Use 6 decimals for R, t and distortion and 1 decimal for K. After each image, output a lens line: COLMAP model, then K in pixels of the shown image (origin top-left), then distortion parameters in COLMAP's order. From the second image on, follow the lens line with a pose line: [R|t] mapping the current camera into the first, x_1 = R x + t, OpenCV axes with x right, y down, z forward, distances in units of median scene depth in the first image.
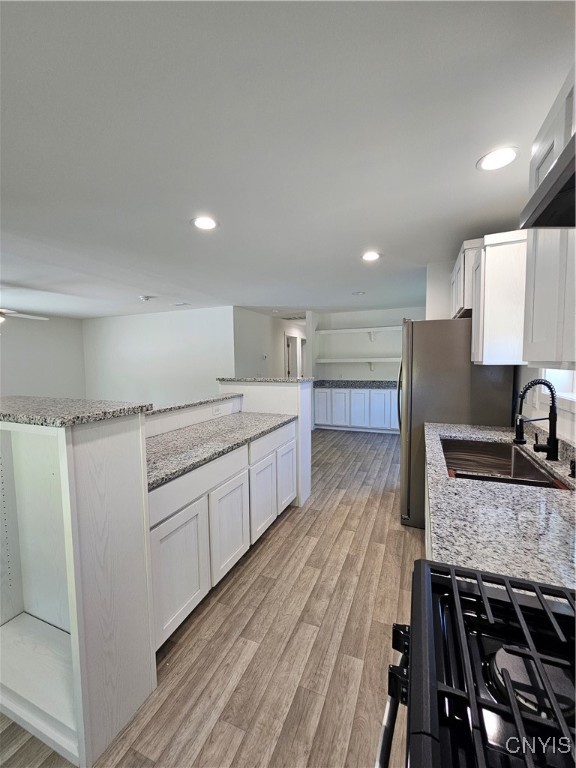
lens RADIAL K [[313.8, 0, 289.7], [0, 313.8, 383.7], [0, 0, 1]] dist [-0.001333, 0.001161]
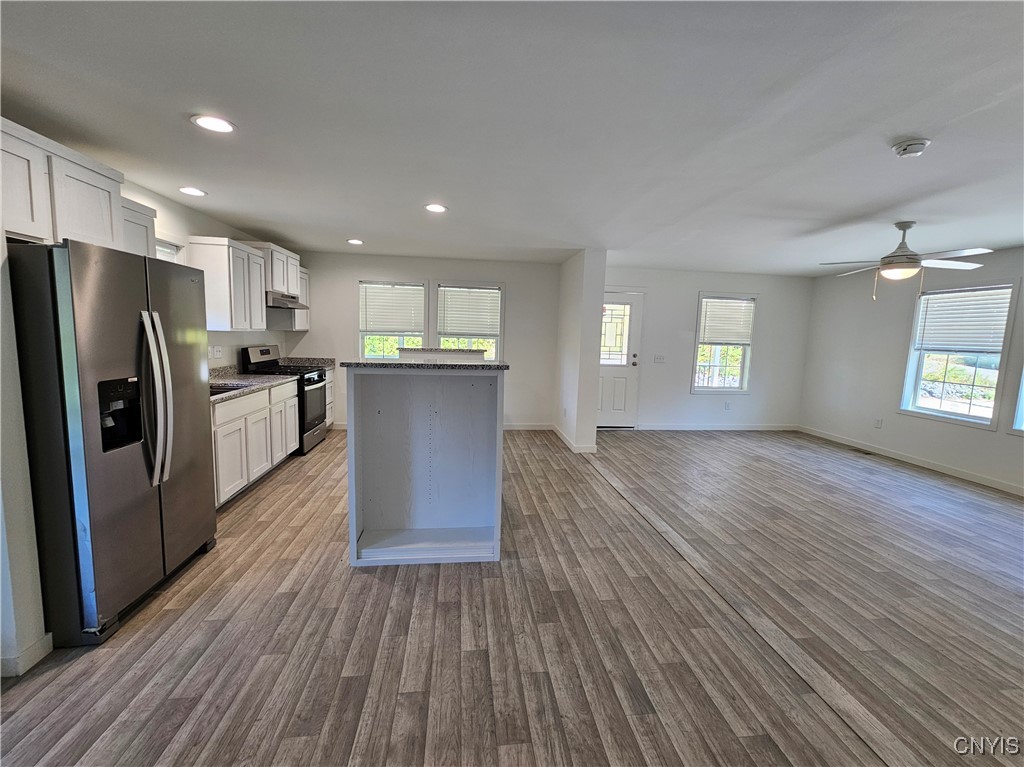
lens RADIAL K [[422.5, 0, 511.2], [0, 422.5, 380.1], [0, 0, 1]] dist [0.000828, 0.000323]
pose [[-0.872154, 0.040735, -0.487532, 0.233139], [-0.052790, 0.982873, 0.176559, -0.176313], [0.486374, 0.179724, -0.855067, 2.343539]]
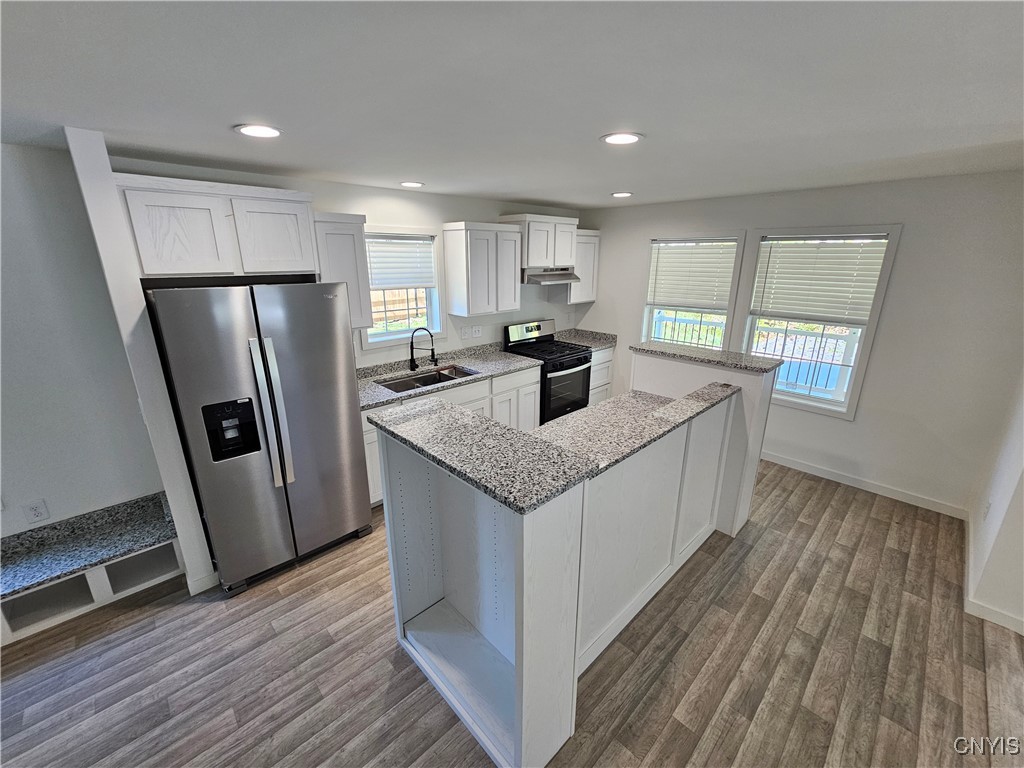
lens RADIAL K [[418.4, 0, 513.3], [0, 418.4, 381.6], [0, 0, 1]] dist [-0.001333, 0.001161]
pose [[-0.916259, -0.103549, 0.386972, -0.414387], [0.037757, 0.939389, 0.340769, -0.322089], [-0.398803, 0.326844, -0.856813, 1.825710]]
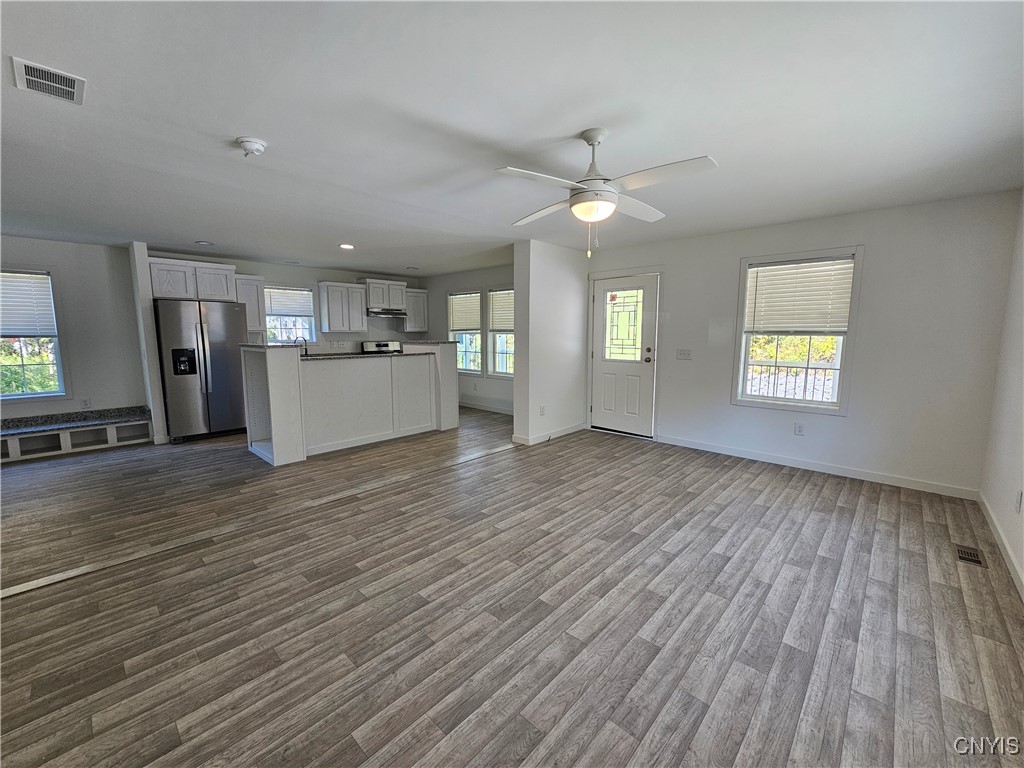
lens RADIAL K [[414.7, 0, 511.1], [0, 414.7, 381.4], [0, 0, 1]] dist [0.000721, 0.000031]
pose [[-0.934646, -0.028676, 0.354420, -1.771195], [0.037342, 0.983315, 0.178035, -0.148462], [-0.353612, 0.179635, -0.917981, 2.663772]]
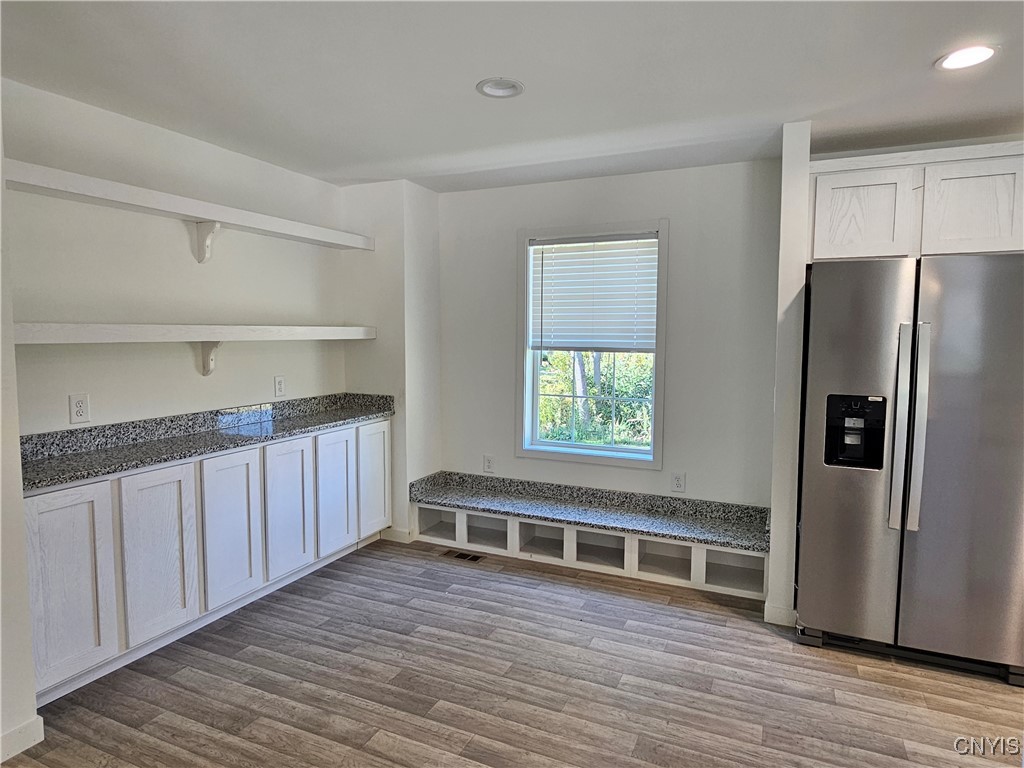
lens RADIAL K [[617.0, 0, 505.0], [0, 617.0, 381.5], [0, 0, 1]] dist [-0.004808, 0.000517]
pose [[0.041479, -0.064843, 0.997033, -0.622041], [0.063401, 0.996052, 0.062142, -0.132834], [-0.997126, 0.060635, 0.045427, 1.886097]]
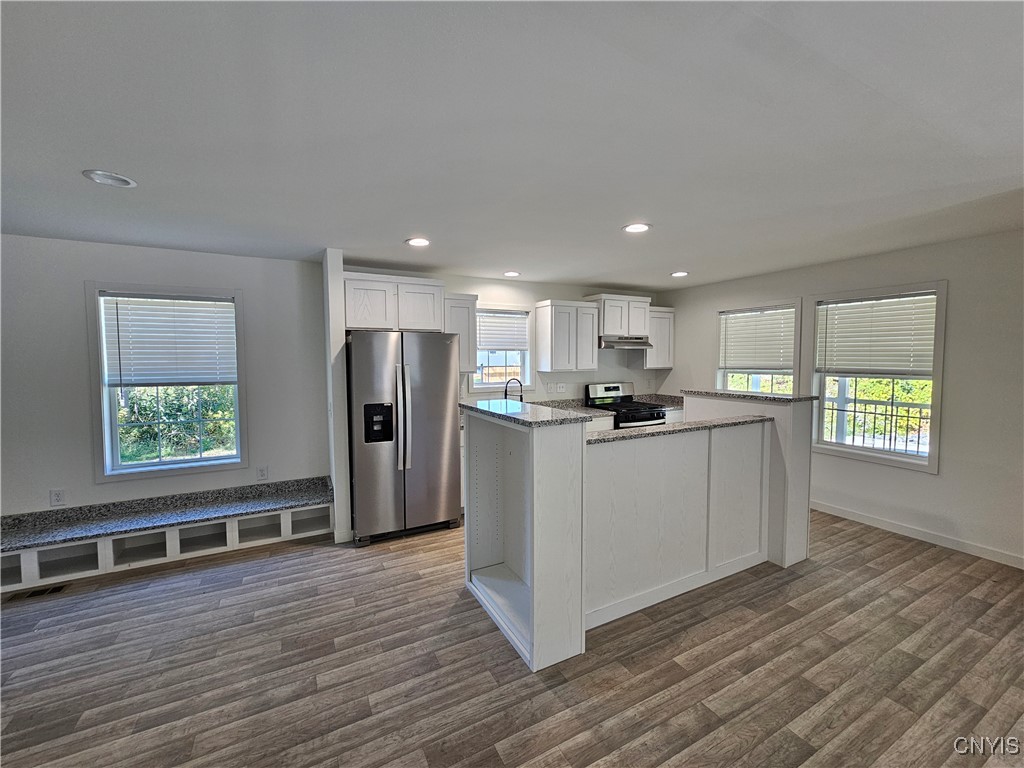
lens RADIAL K [[417.8, 0, 513.2], [0, 417.8, 380.0], [0, 0, 1]] dist [-0.000404, 0.000708]
pose [[-0.770869, -0.018706, 0.636718, -0.732993], [0.057790, 0.993393, 0.099150, -0.189551], [-0.634366, 0.113227, -0.764695, 2.081644]]
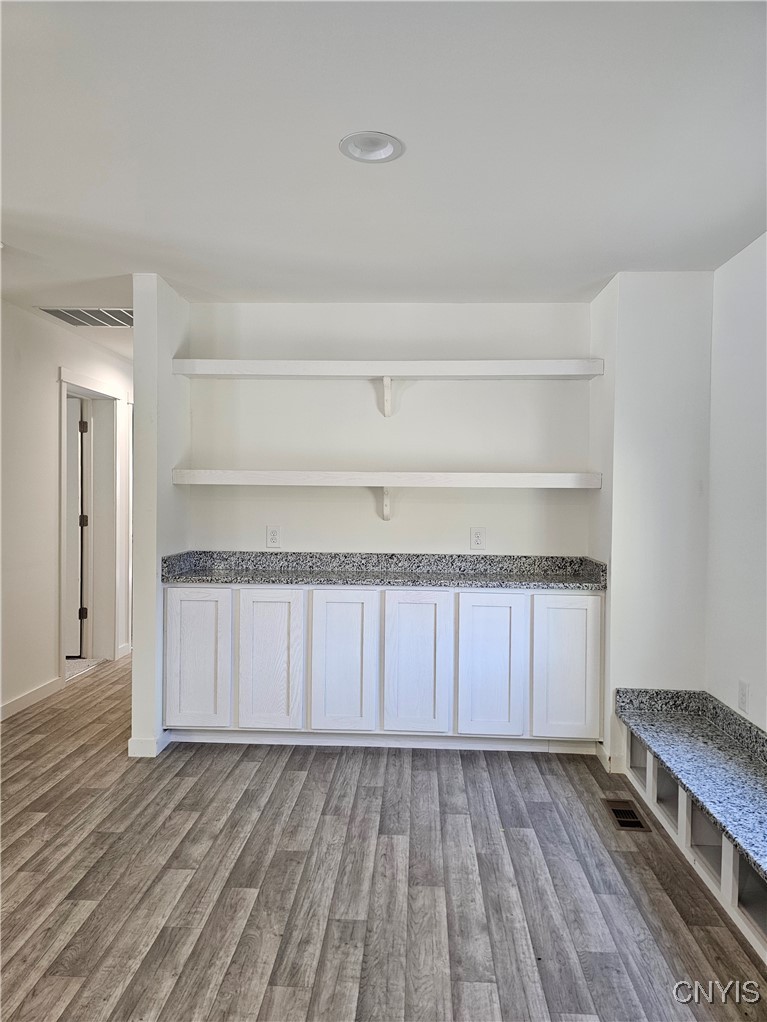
lens RADIAL K [[692.5, 0, 383.5], [0, 692.5, 511.0], [0, 0, 1]] dist [0.091822, -0.089661]
pose [[0.941773, 0.019897, 0.335660, 0.139286], [-0.003427, 0.998764, -0.049589, -0.044550], [-0.336232, 0.045551, 0.940677, 1.076637]]
